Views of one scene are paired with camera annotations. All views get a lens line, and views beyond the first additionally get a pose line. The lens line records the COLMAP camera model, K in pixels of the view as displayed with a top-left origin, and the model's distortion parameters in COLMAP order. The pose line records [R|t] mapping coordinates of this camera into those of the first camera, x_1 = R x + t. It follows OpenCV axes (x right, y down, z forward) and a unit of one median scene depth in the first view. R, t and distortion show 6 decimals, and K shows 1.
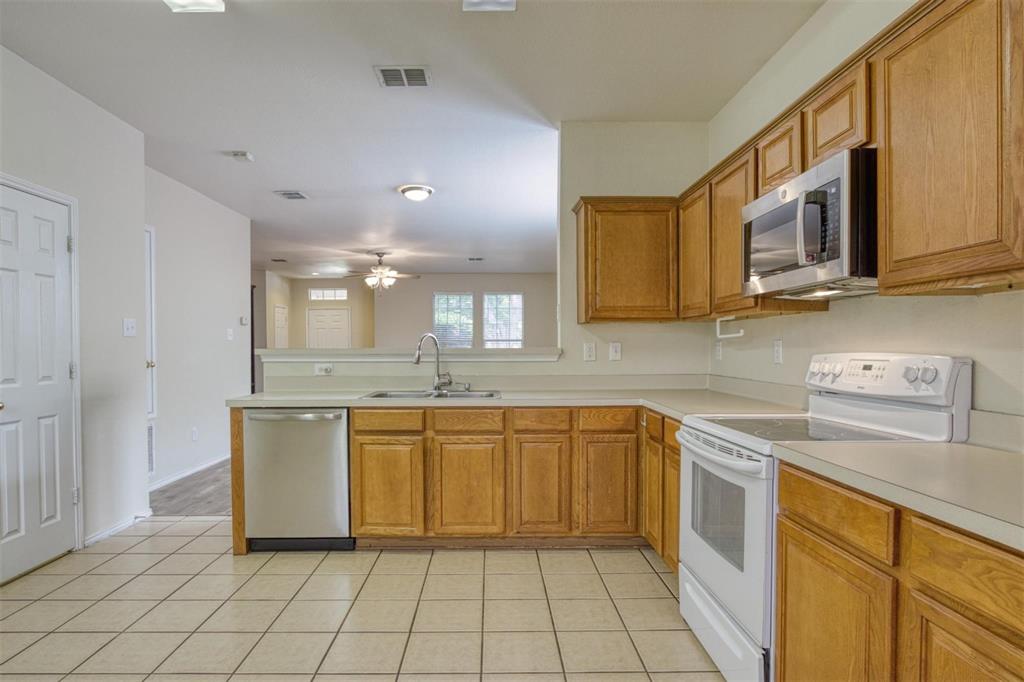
lens RADIAL K [[545.8, 0, 509.0], [0, 545.8, 345.8], [0, 0, 1]] dist [-0.016706, 0.000731]
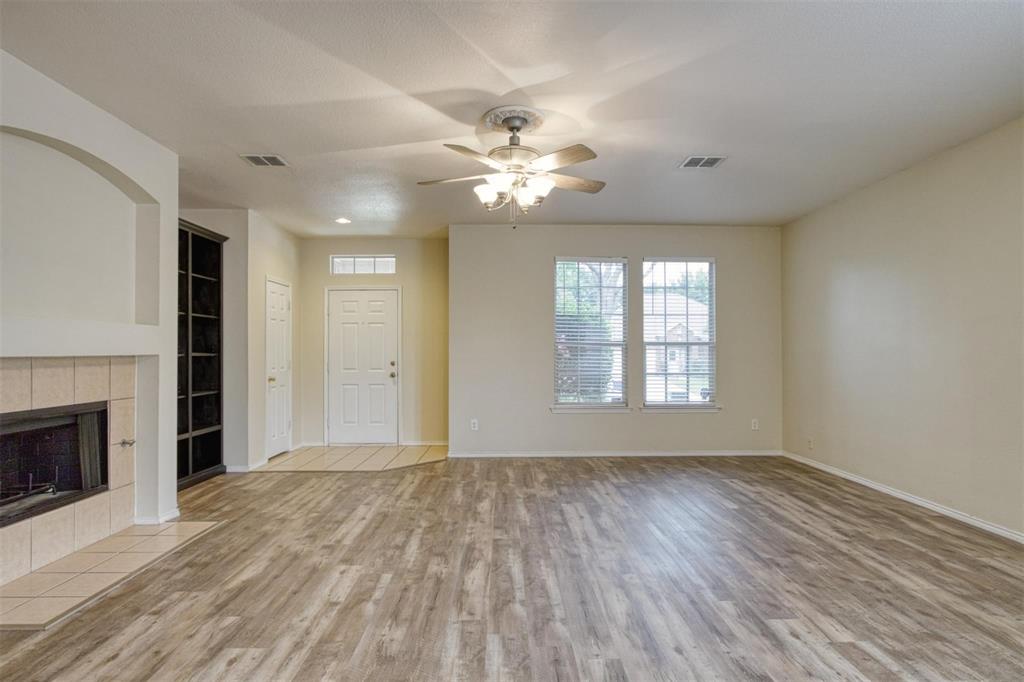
lens RADIAL K [[545.8, 0, 509.0], [0, 545.8, 345.8], [0, 0, 1]] dist [-0.016706, 0.000731]
pose [[0.999779, 0.000481, -0.021009, -0.486848], [-0.000777, 0.999900, -0.014085, 0.001164], [0.021000, 0.014099, 0.999680, 1.255985]]
